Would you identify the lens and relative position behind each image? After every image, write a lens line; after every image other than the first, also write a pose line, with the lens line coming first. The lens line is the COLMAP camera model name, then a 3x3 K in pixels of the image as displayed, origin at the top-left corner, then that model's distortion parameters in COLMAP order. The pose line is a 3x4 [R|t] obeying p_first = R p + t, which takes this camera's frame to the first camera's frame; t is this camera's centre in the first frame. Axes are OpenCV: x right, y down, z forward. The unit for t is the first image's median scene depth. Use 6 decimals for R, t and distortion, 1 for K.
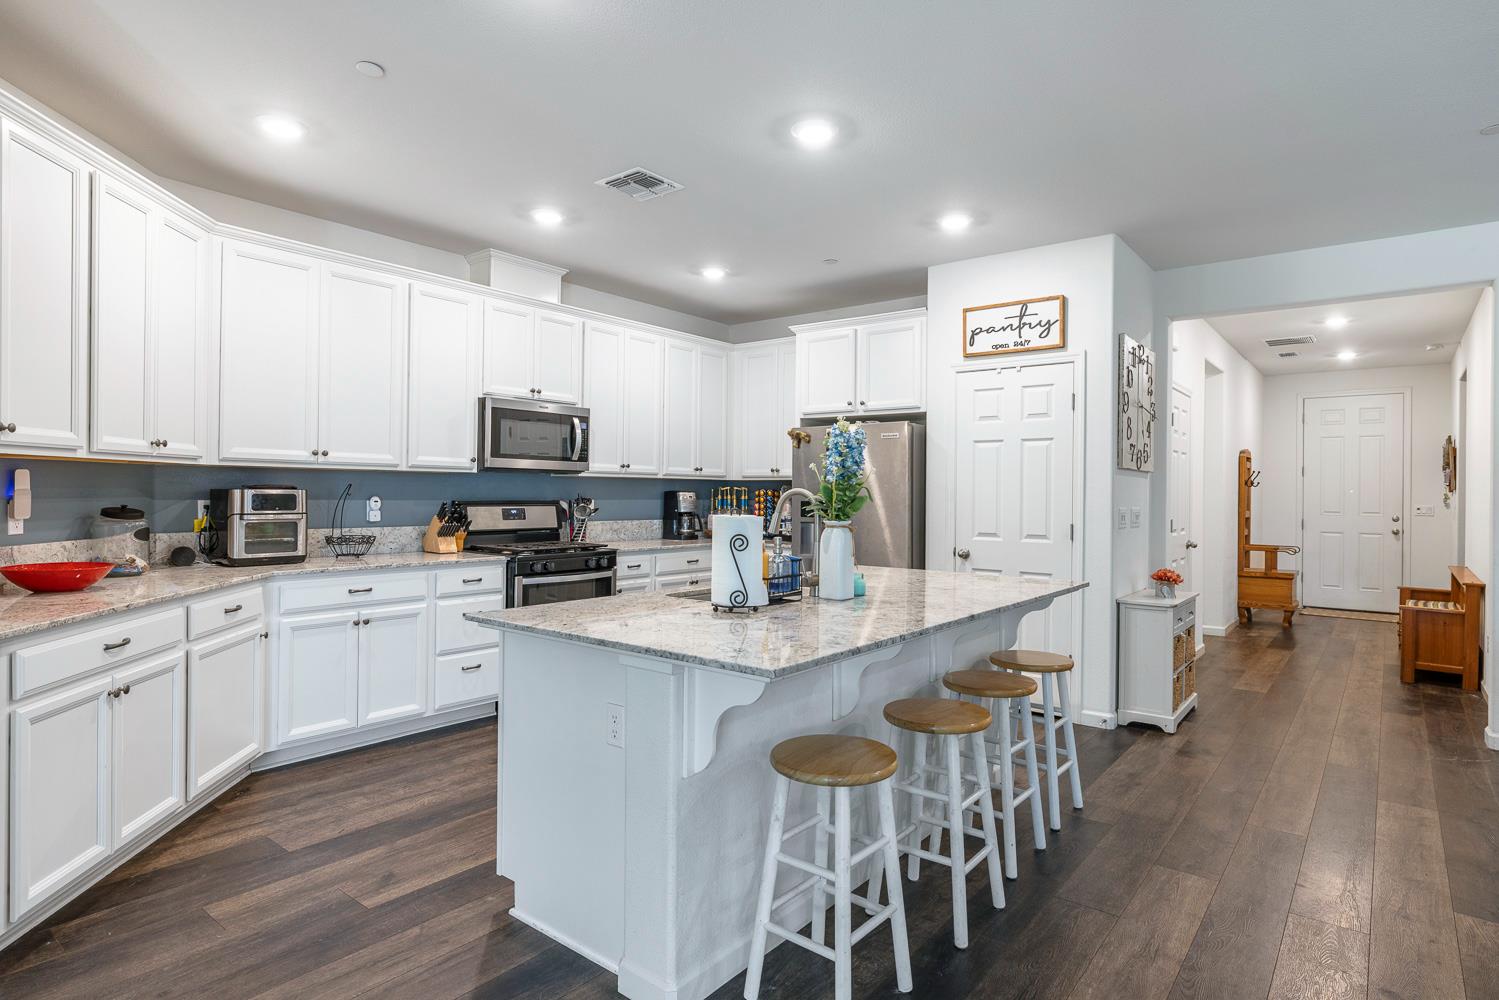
lens RADIAL K [[801.7, 0, 754.5], [0, 801.7, 489.9], [0, 0, 1]] dist [-0.002360, -0.000019]
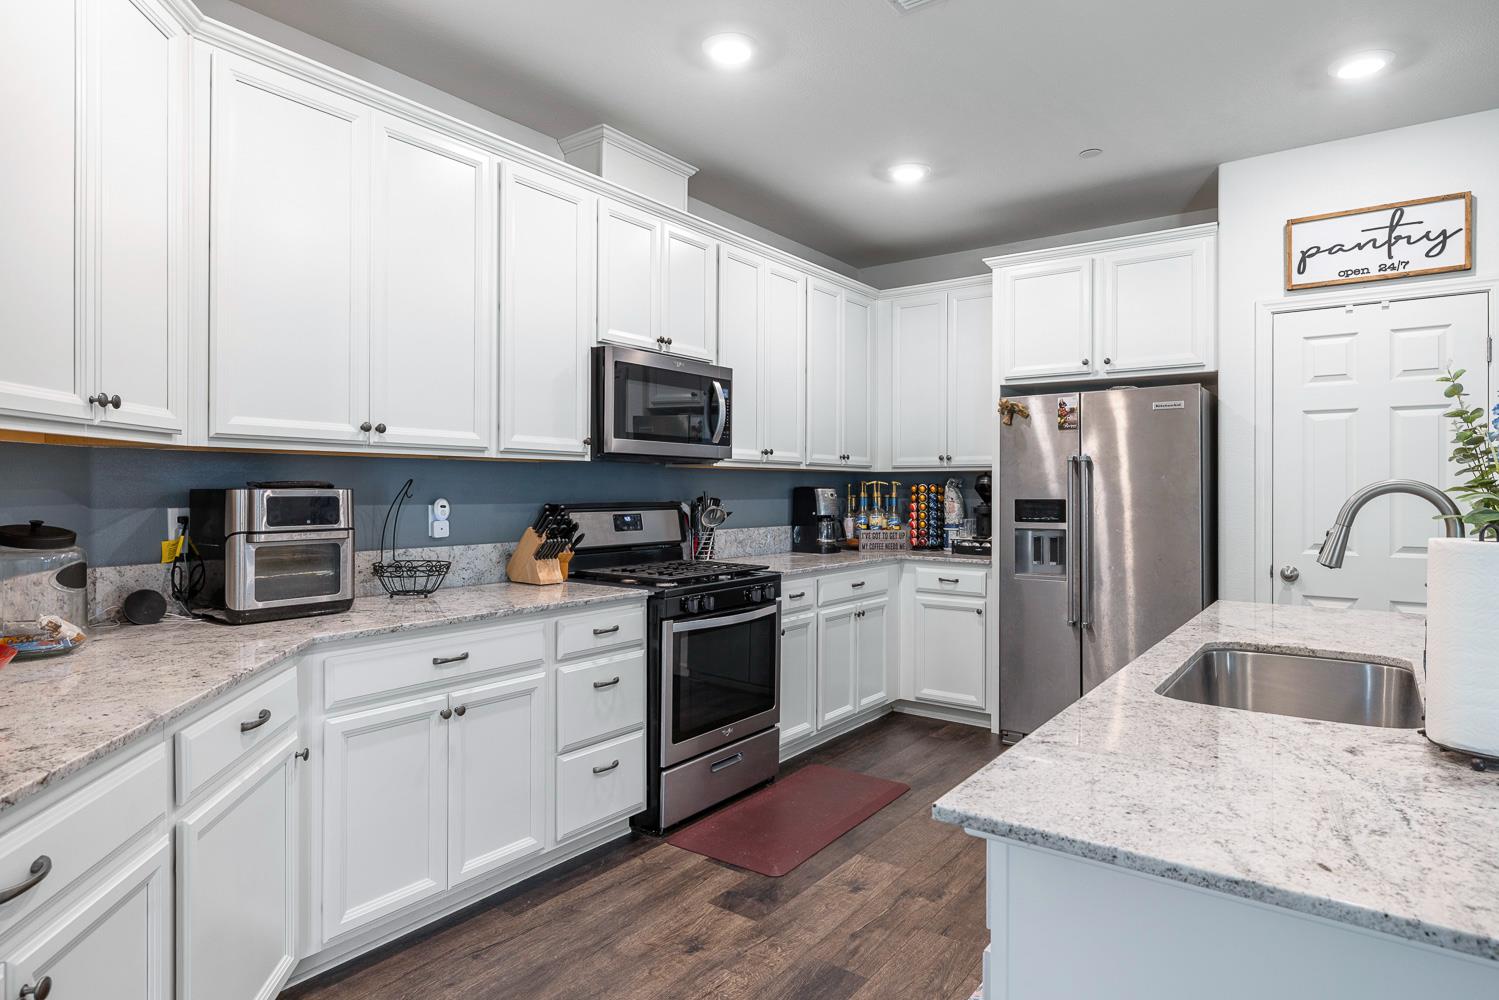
lens RADIAL K [[836.6, 0, 750.9], [0, 836.6, 487.6], [0, 0, 1]] dist [-0.000253, -0.000328]
pose [[0.999349, -0.007479, 0.035298, -0.223977], [0.007391, 0.999969, 0.002627, -0.000588], [-0.035317, -0.002364, 0.999373, 0.288114]]
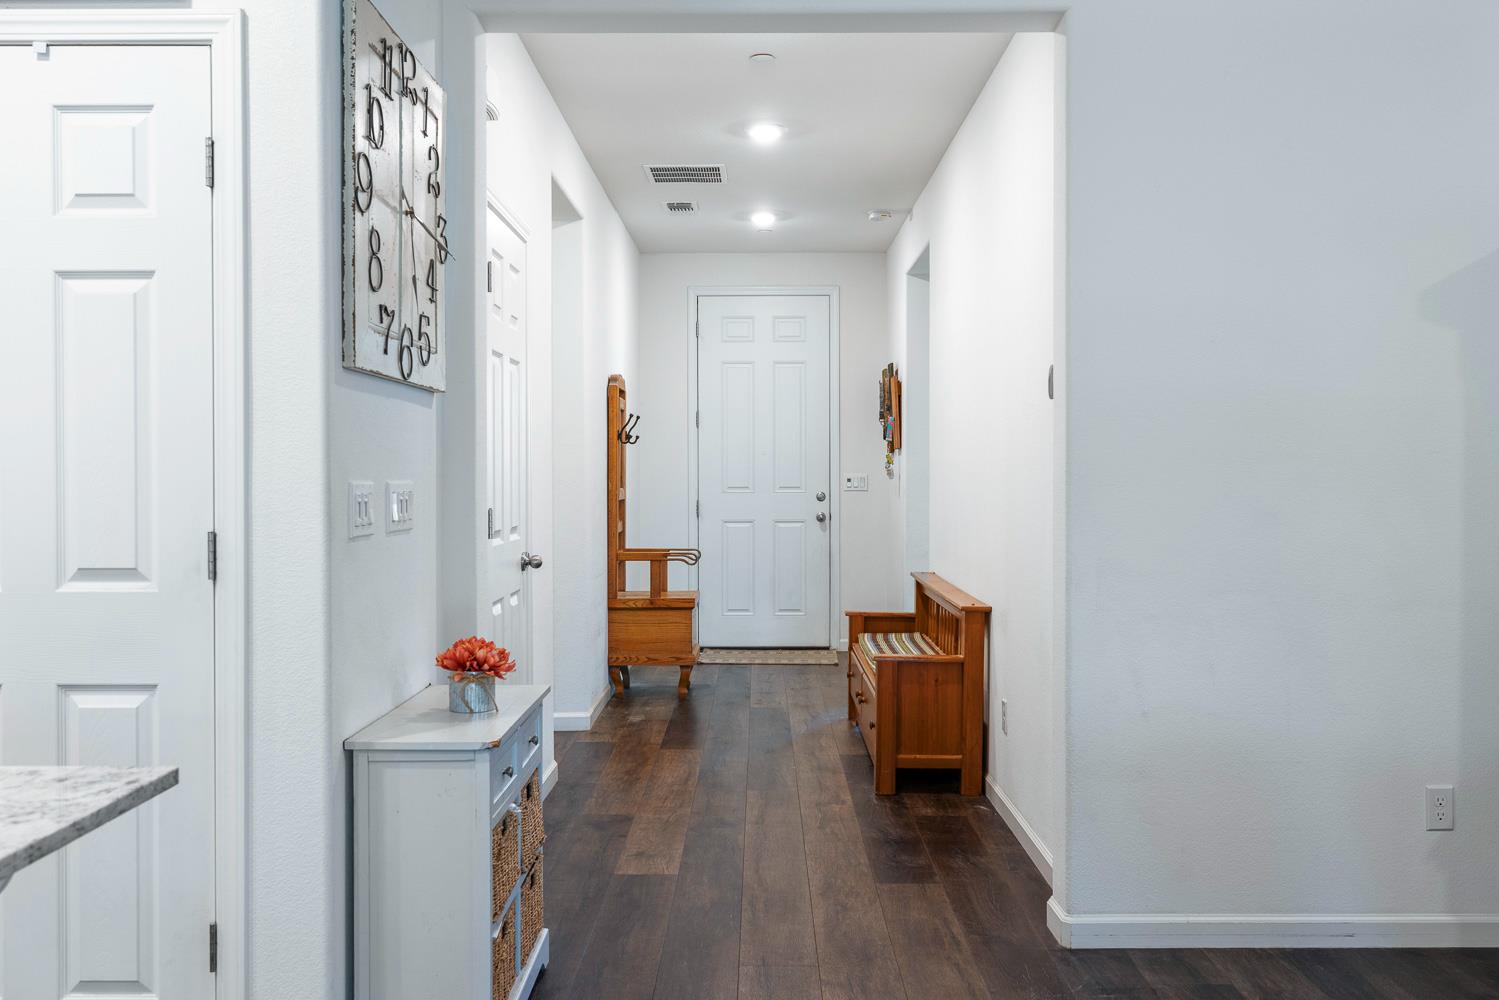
lens RADIAL K [[1327.6, 0, 749.5], [0, 1327.6, 500.0], [0, 0, 1]] dist [0.001847, 0.003184]
pose [[0.787283, -0.023661, 0.616138, 0.208664], [0.006282, 0.999519, 0.030358, 0.012611], [-0.616560, -0.020030, 0.787053, 0.384883]]
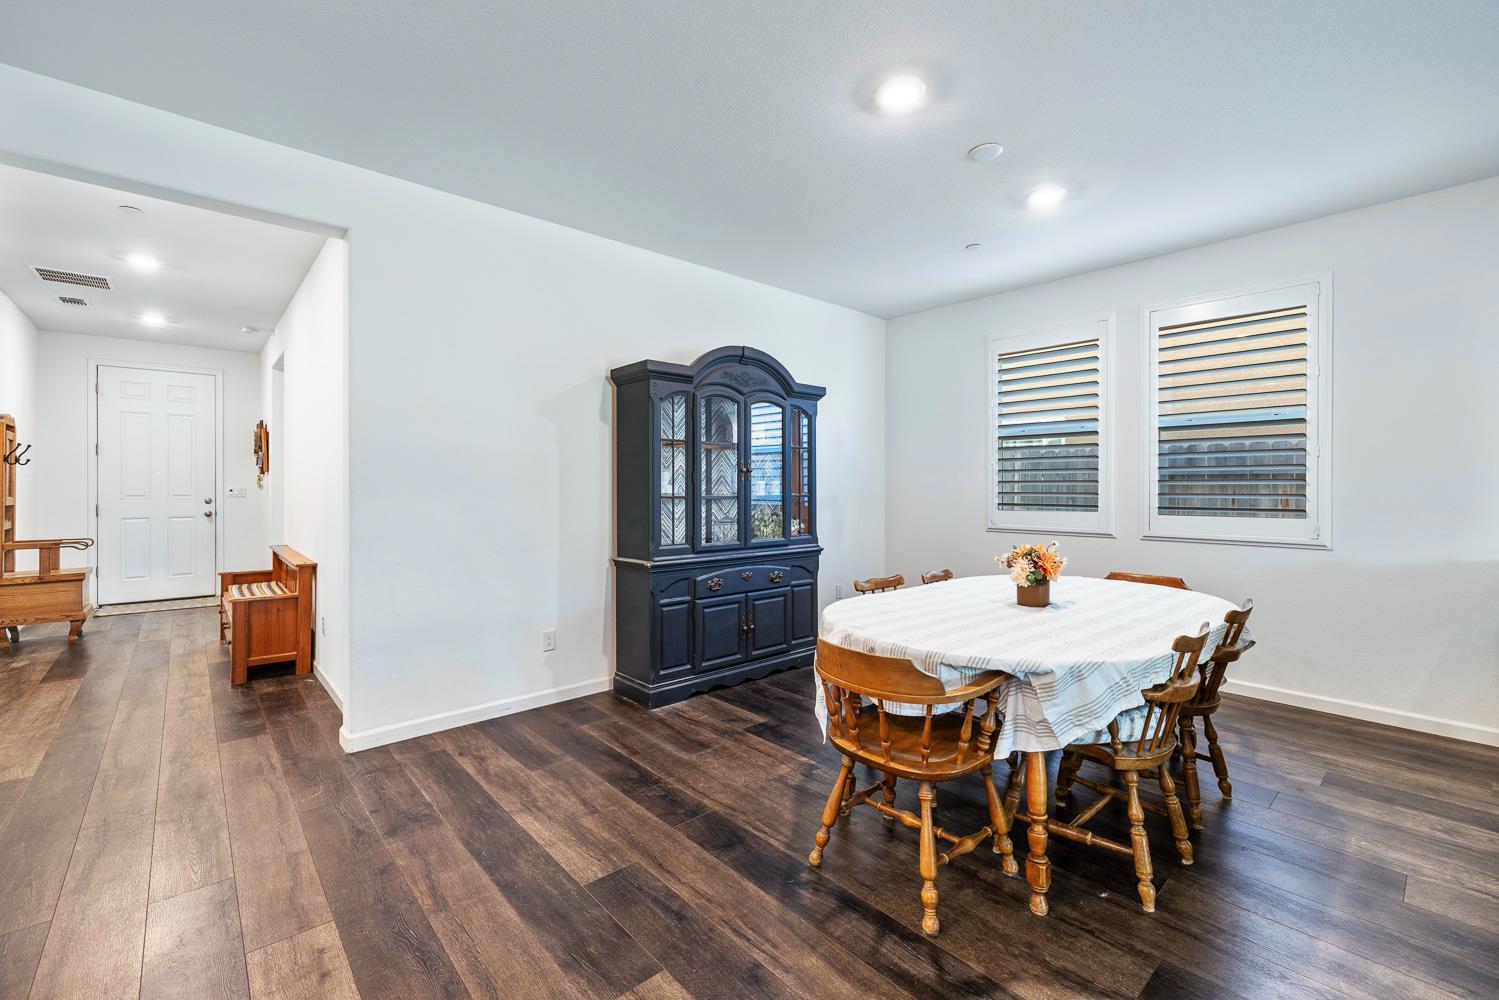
lens RADIAL K [[631.7, 0, 750.0], [0, 631.7, 488.2], [0, 0, 1]] dist [-0.000319, -0.000380]
pose [[0.167798, -0.013111, 0.985734, 0.248132], [-0.003183, 0.999899, 0.013842, 0.013242], [-0.985816, -0.005460, 0.167739, 0.361127]]
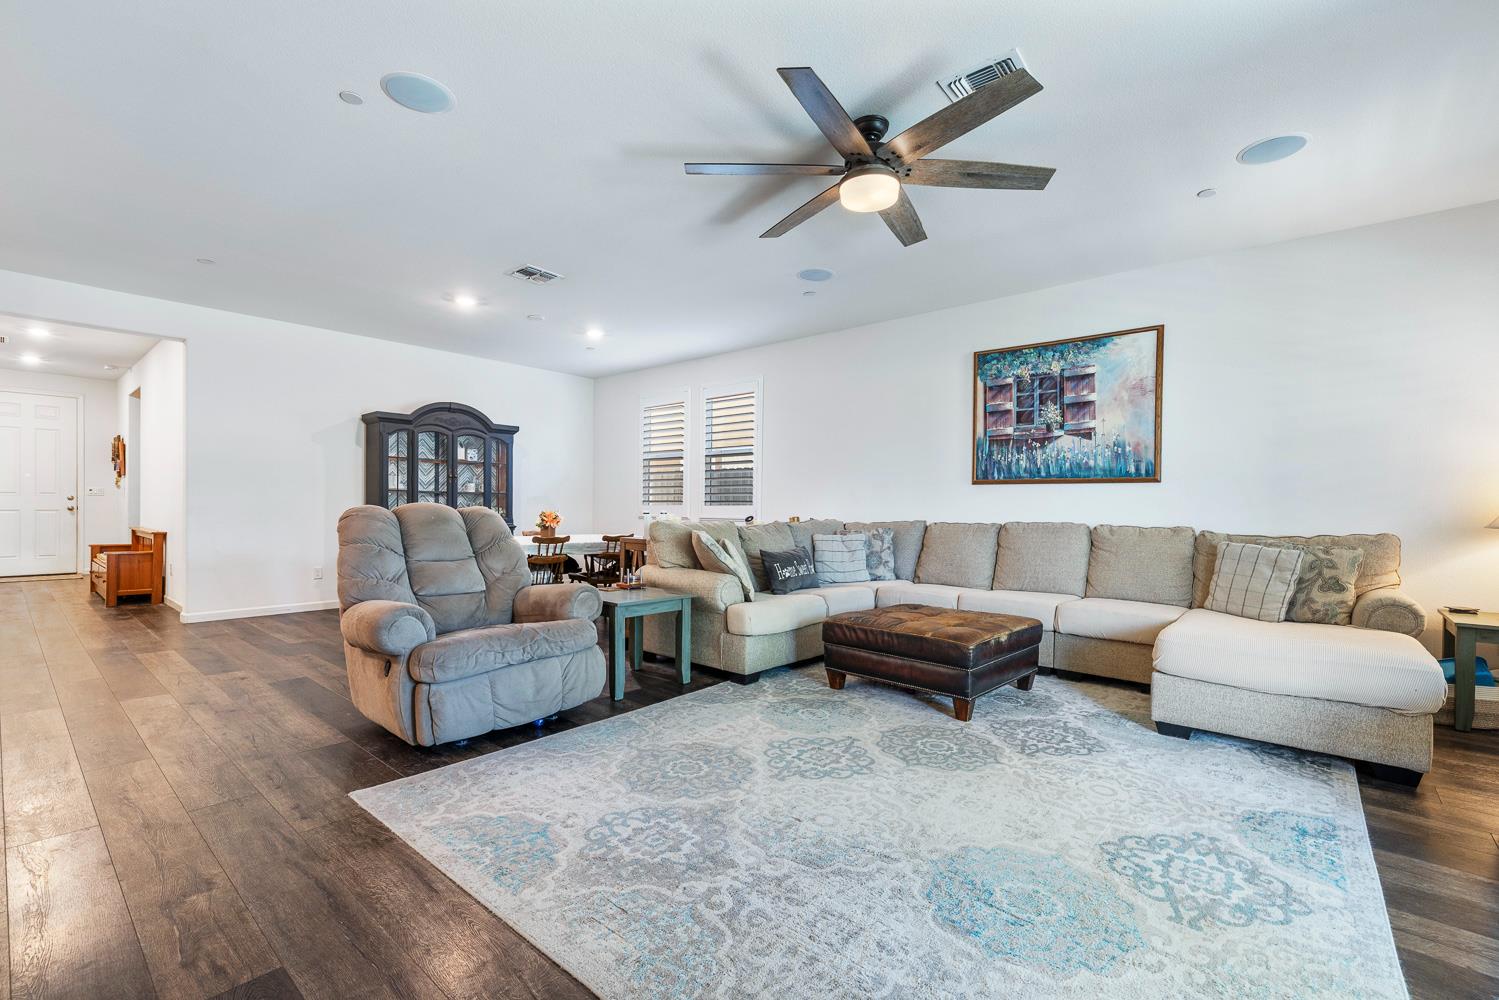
lens RADIAL K [[643.0, 0, 750.9], [0, 643.0, 508.7], [0, 0, 1]] dist [0.000542, -0.000104]
pose [[0.032428, -0.015304, 0.999357, -0.301343], [-0.013589, 0.999784, 0.015751, 0.040455], [-0.999382, -0.014091, 0.032213, -0.170877]]
